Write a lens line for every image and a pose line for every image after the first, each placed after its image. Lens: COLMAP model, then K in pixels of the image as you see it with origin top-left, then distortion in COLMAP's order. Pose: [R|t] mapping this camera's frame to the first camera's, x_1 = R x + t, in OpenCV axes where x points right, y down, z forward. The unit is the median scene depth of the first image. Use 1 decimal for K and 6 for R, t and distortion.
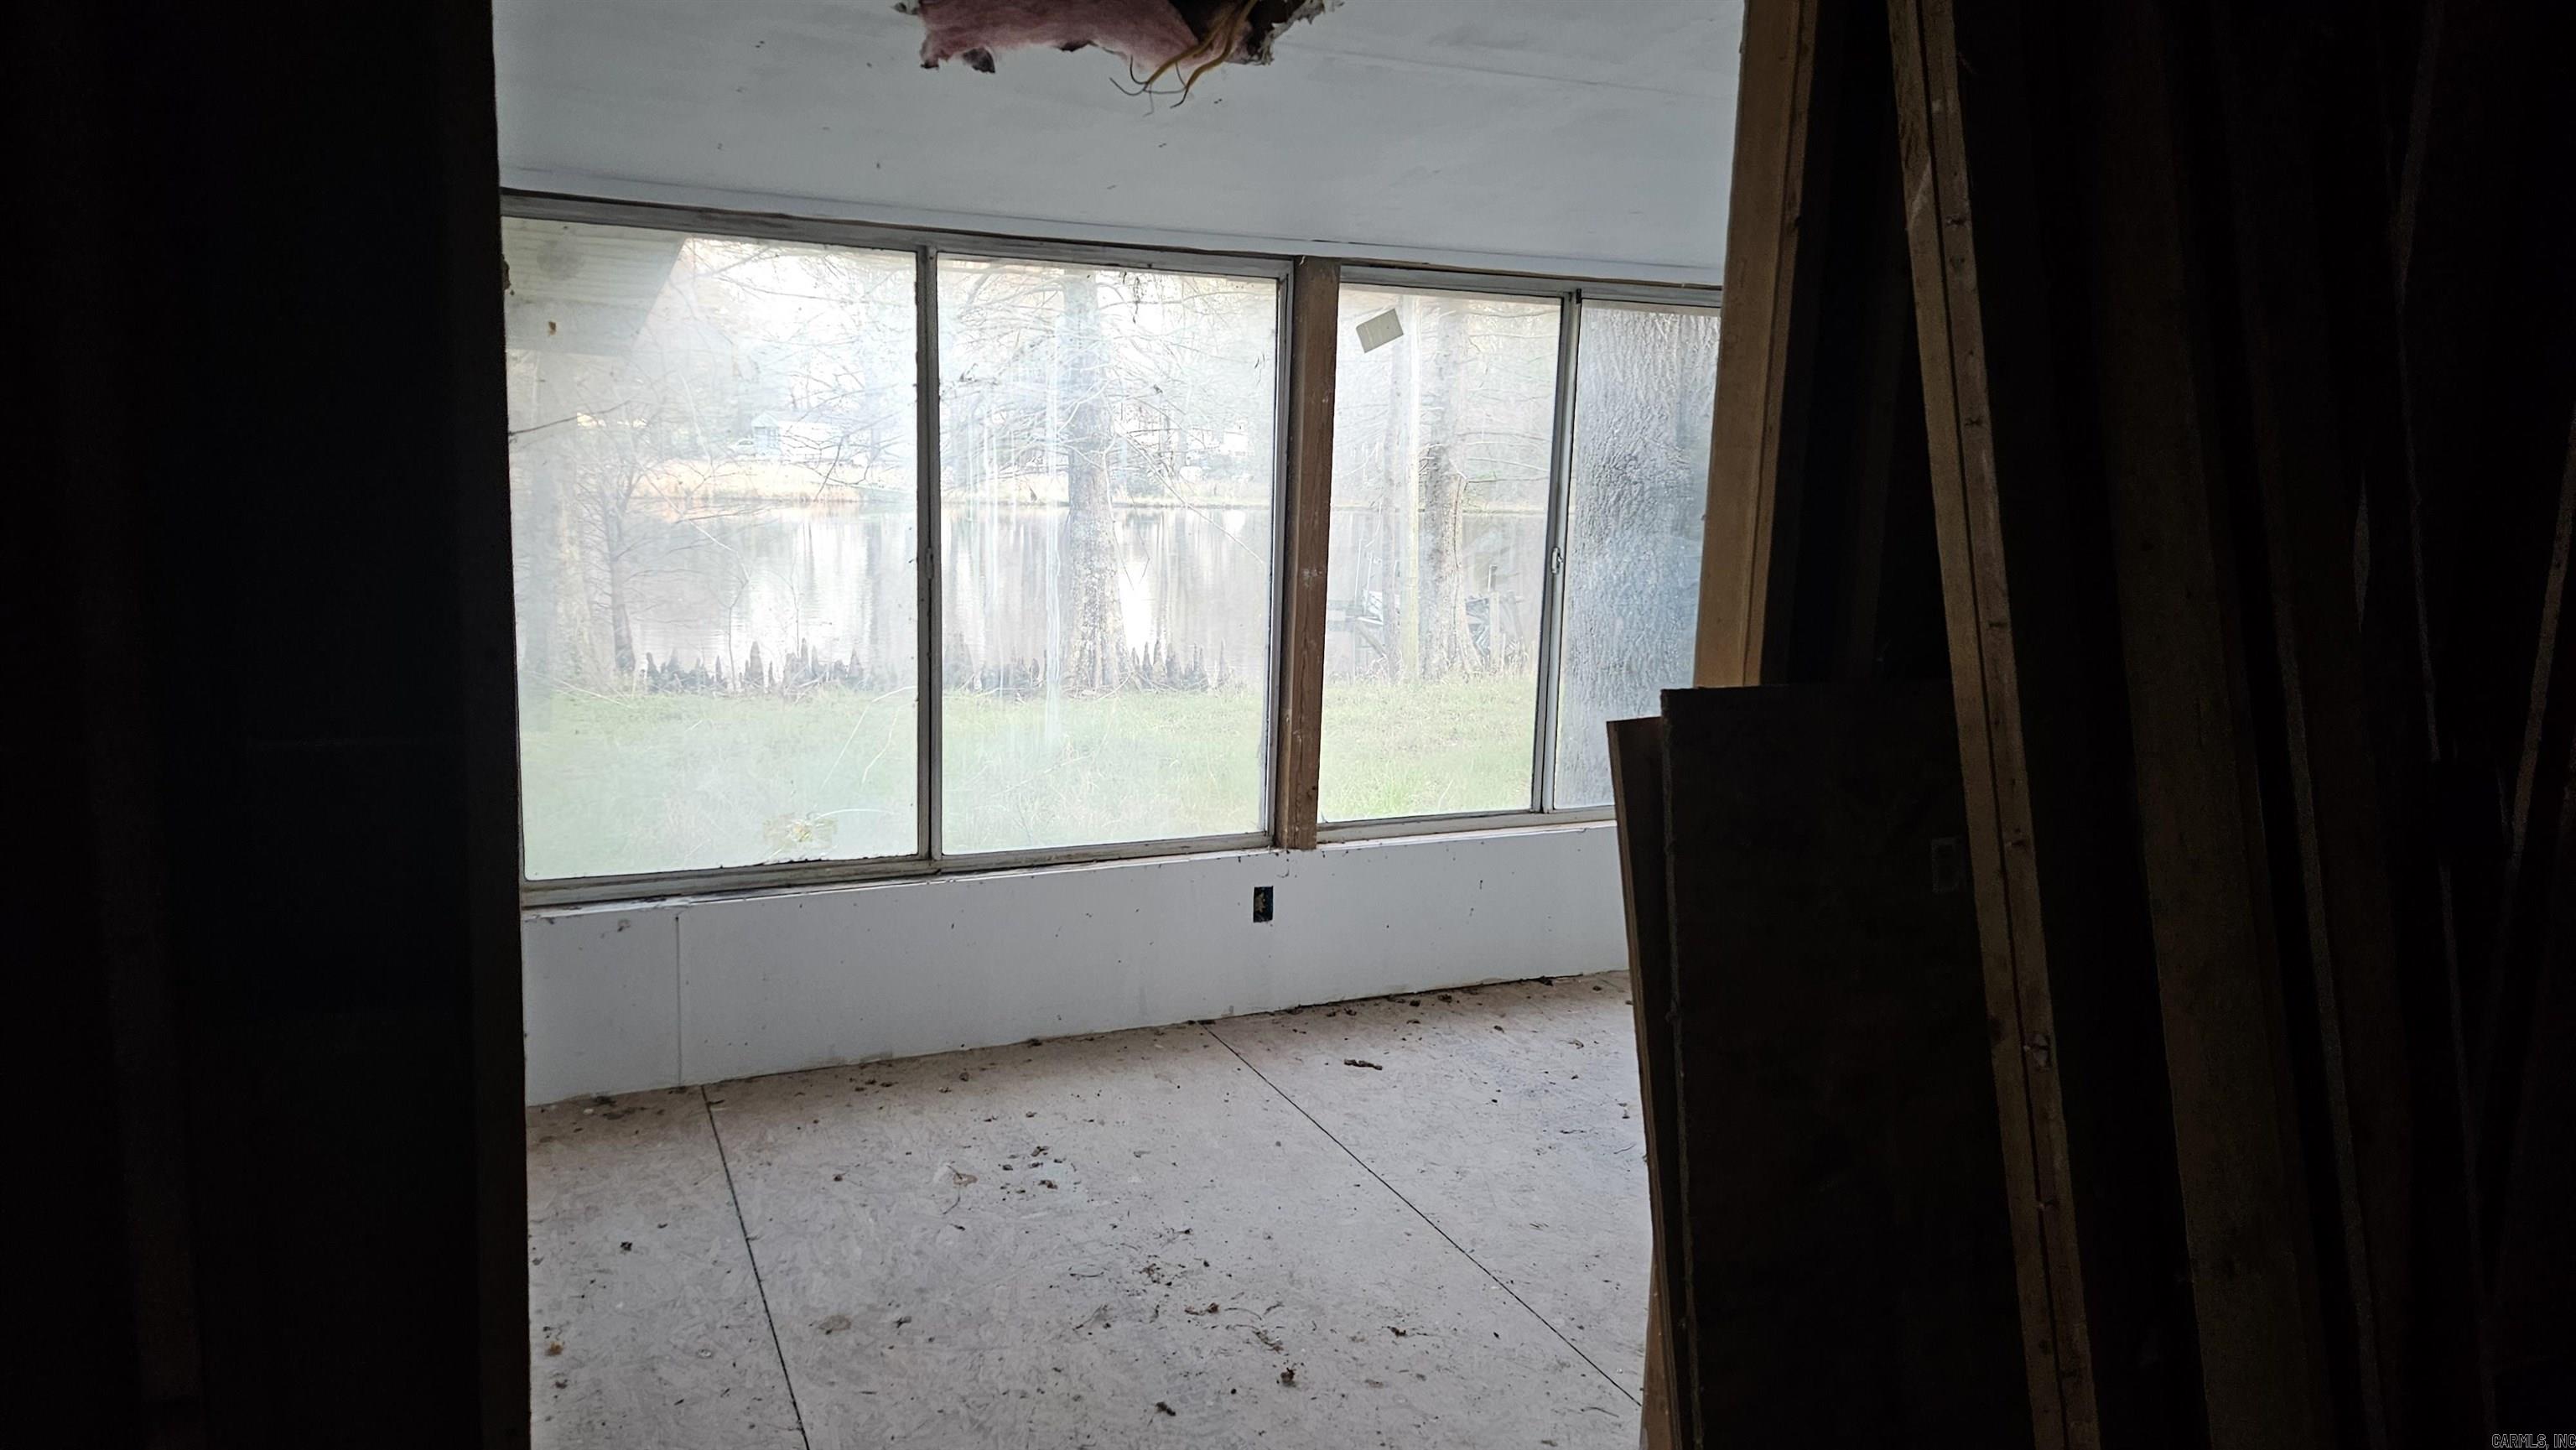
lens RADIAL K [[1729.4, 0, 1284.9], [0, 1729.4, 734.6], [0, 0, 1]] dist [0.085674, -0.092642]
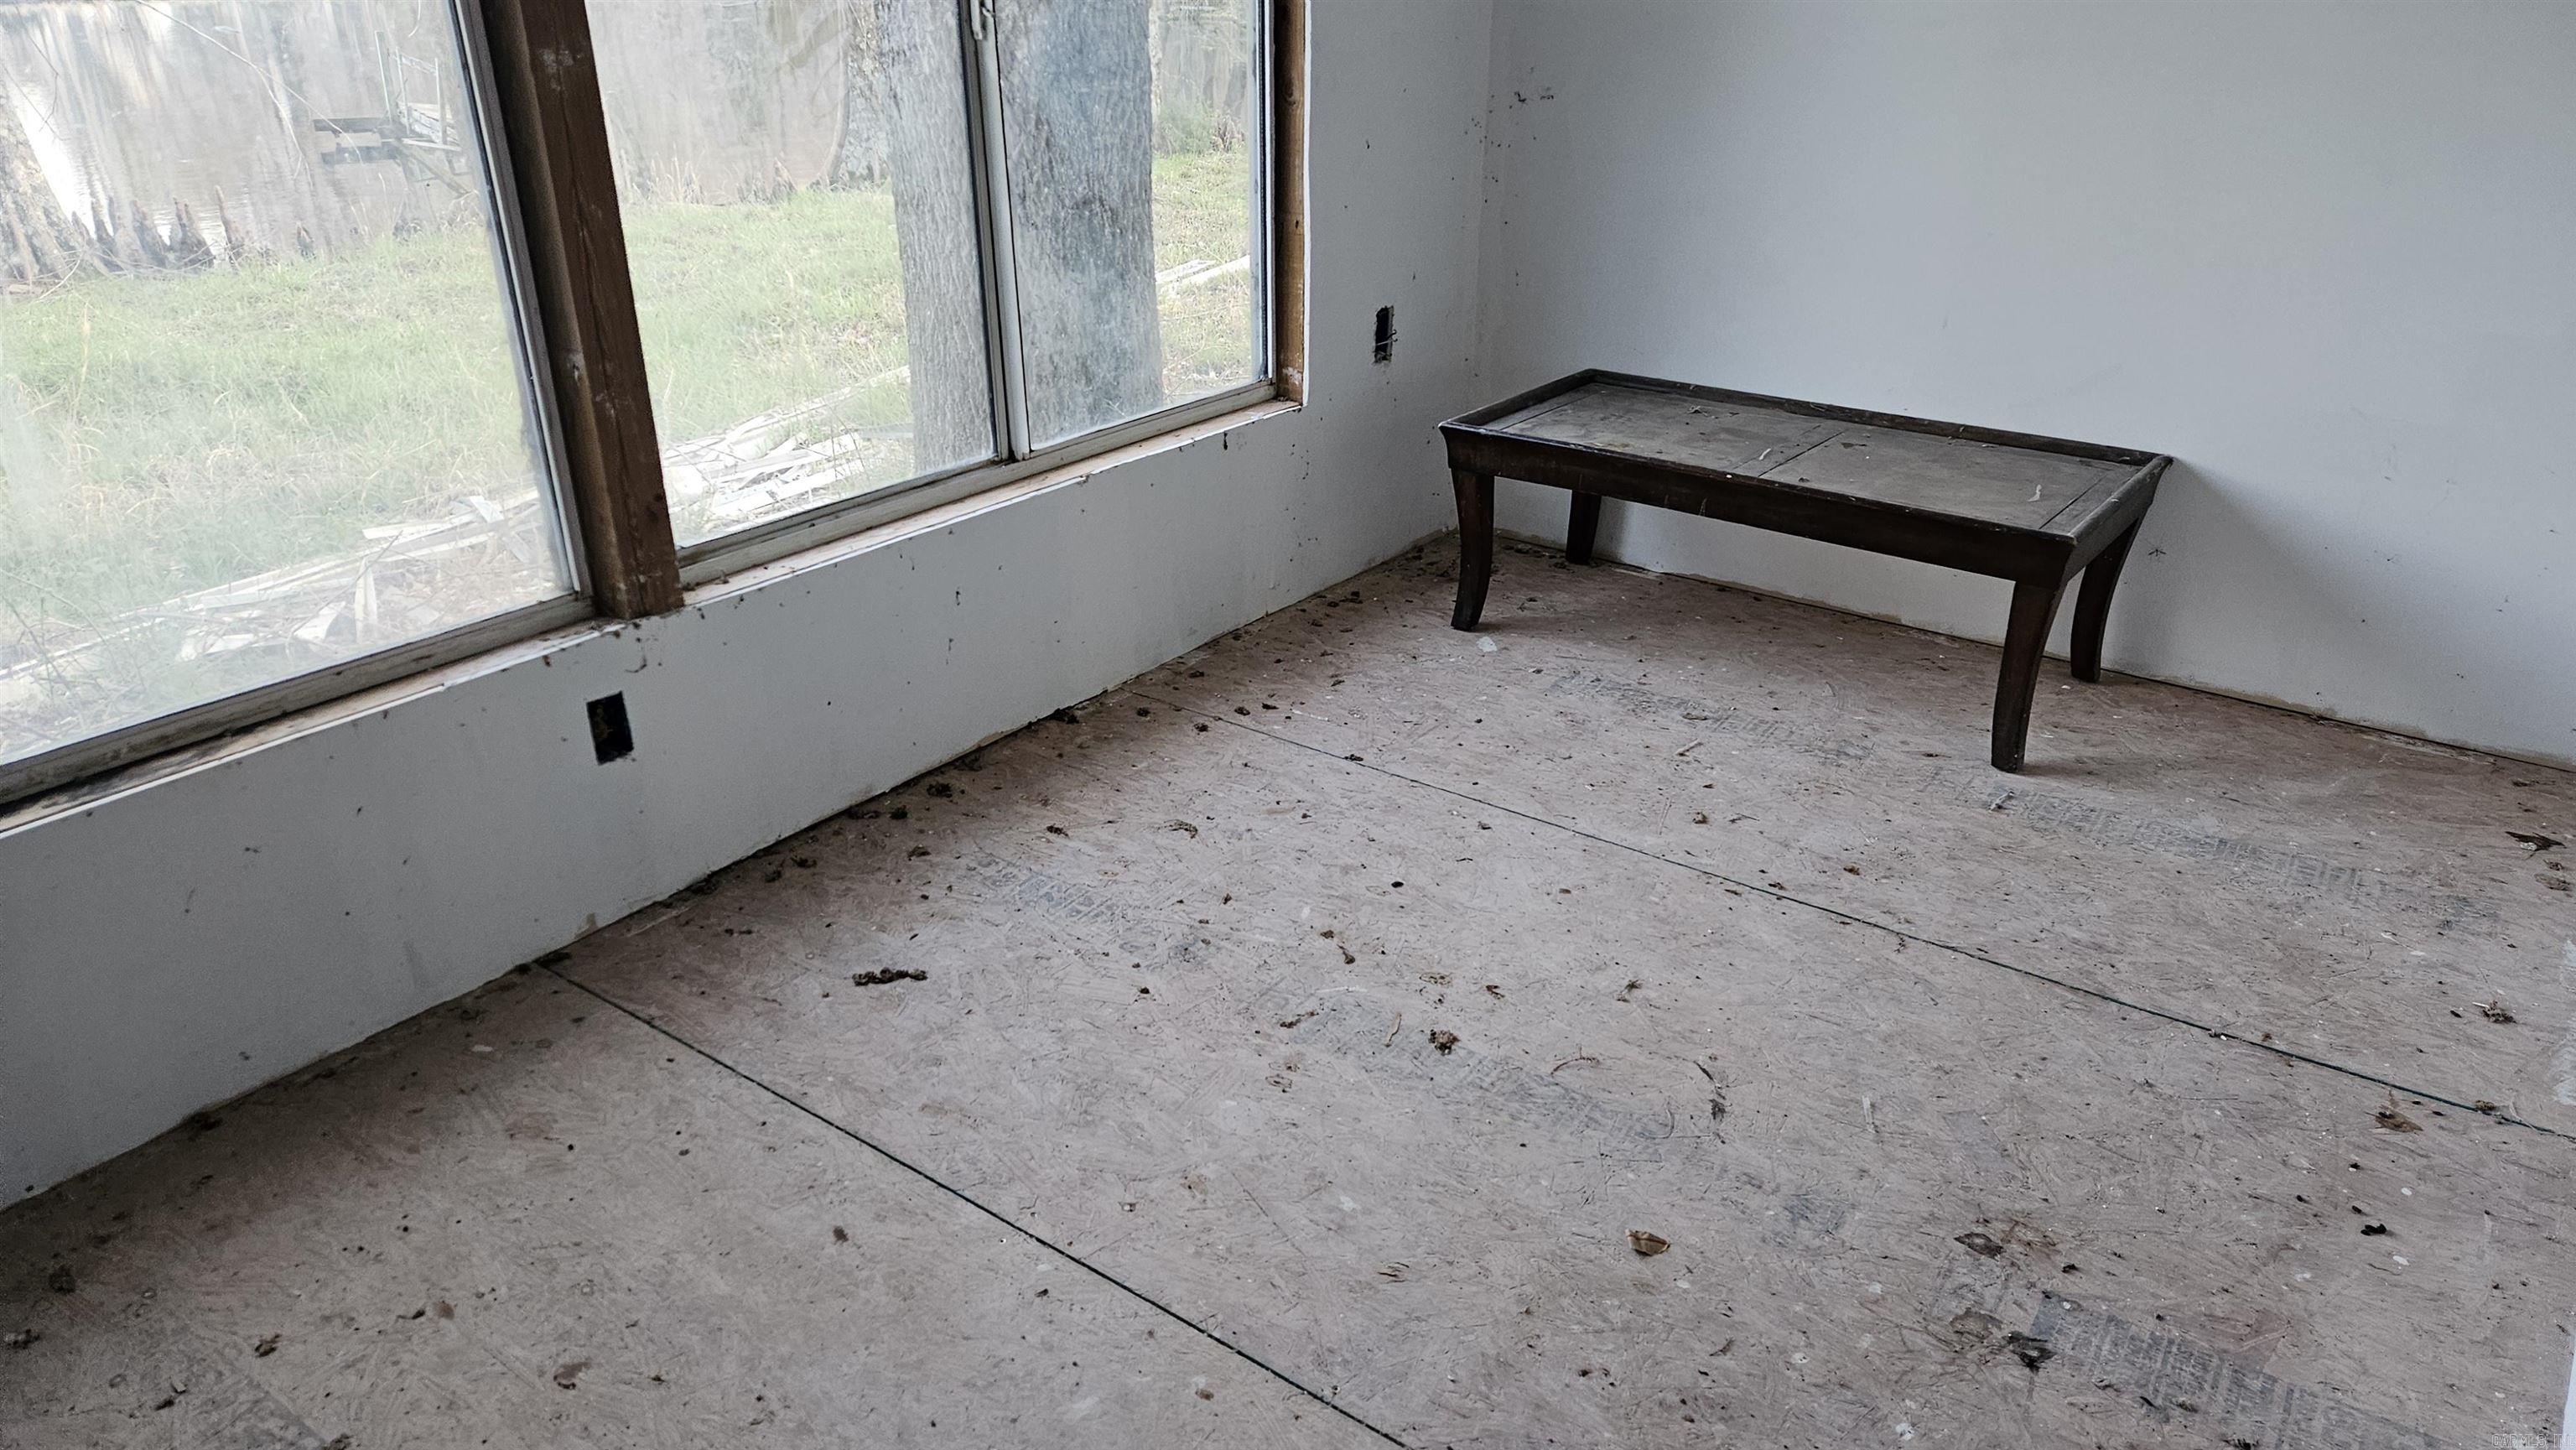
lens RADIAL K [[1699.5, 0, 1301.4], [0, 1699.5, 765.3], [0, 0, 1]] dist [0.087744, -0.070235]
pose [[0.868196, -0.241868, 0.433284, -0.060819], [0.104856, 0.942872, 0.316223, -0.038361], [-0.485016, -0.229111, 0.843960, 0.439085]]
